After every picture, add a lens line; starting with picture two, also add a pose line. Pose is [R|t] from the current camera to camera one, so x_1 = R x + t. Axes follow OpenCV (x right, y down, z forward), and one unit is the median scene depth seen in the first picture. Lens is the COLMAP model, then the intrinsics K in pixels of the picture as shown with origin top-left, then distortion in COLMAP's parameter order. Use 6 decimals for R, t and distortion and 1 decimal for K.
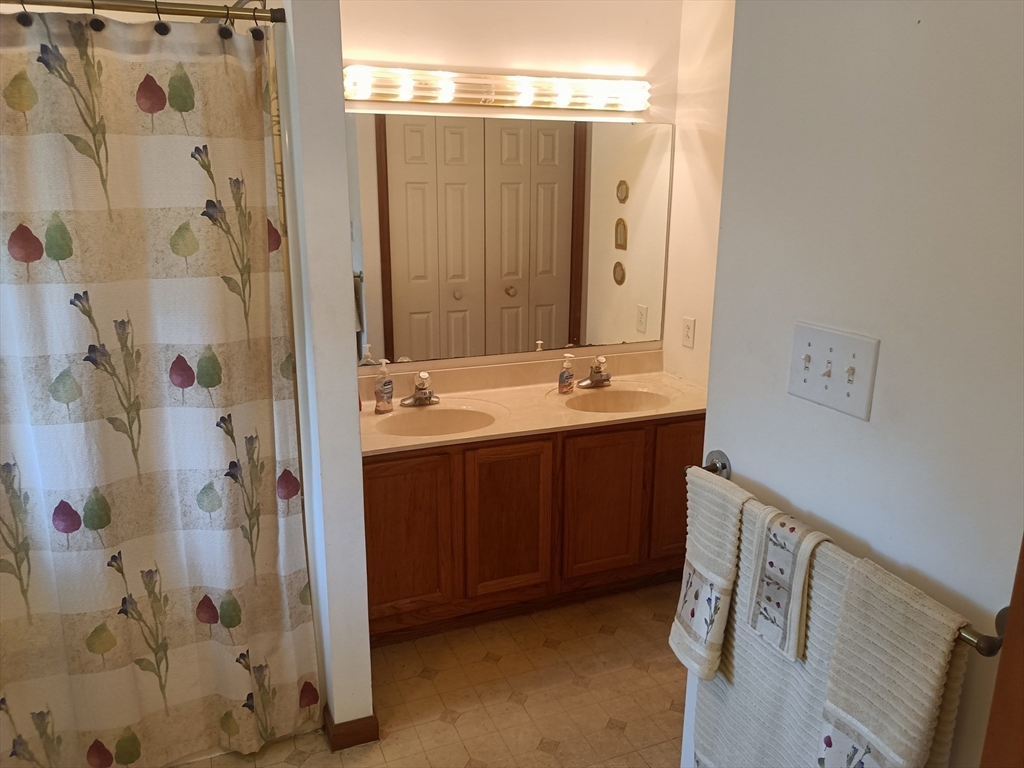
lens RADIAL K [[762.5, 0, 507.7], [0, 762.5, 383.2], [0, 0, 1]] dist [0.056914, -0.051395]
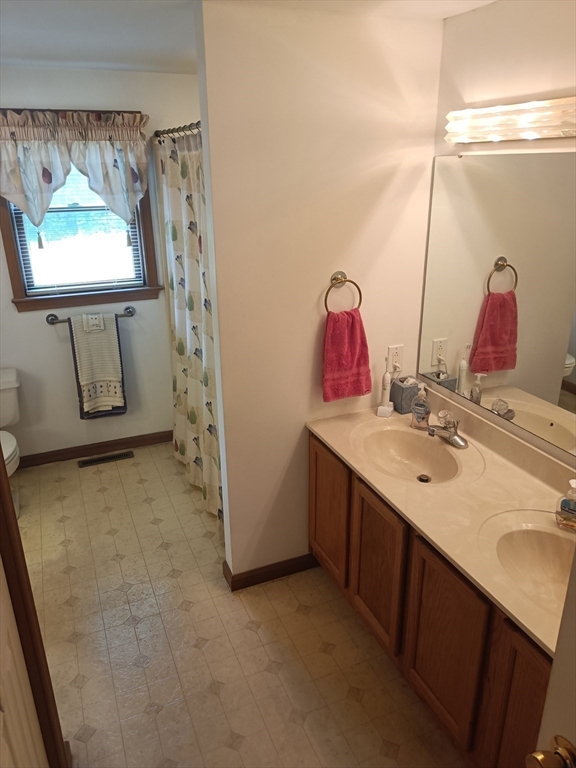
lens RADIAL K [[571.9, 0, 288.8], [0, 571.9, 380.0], [0, 0, 1]] dist [0.056914, -0.051395]
pose [[0.020274, 0.355173, -0.934581, 0.682937], [-0.244995, 0.908038, 0.339771, -0.303902], [0.969312, 0.222079, 0.105425, 0.808334]]
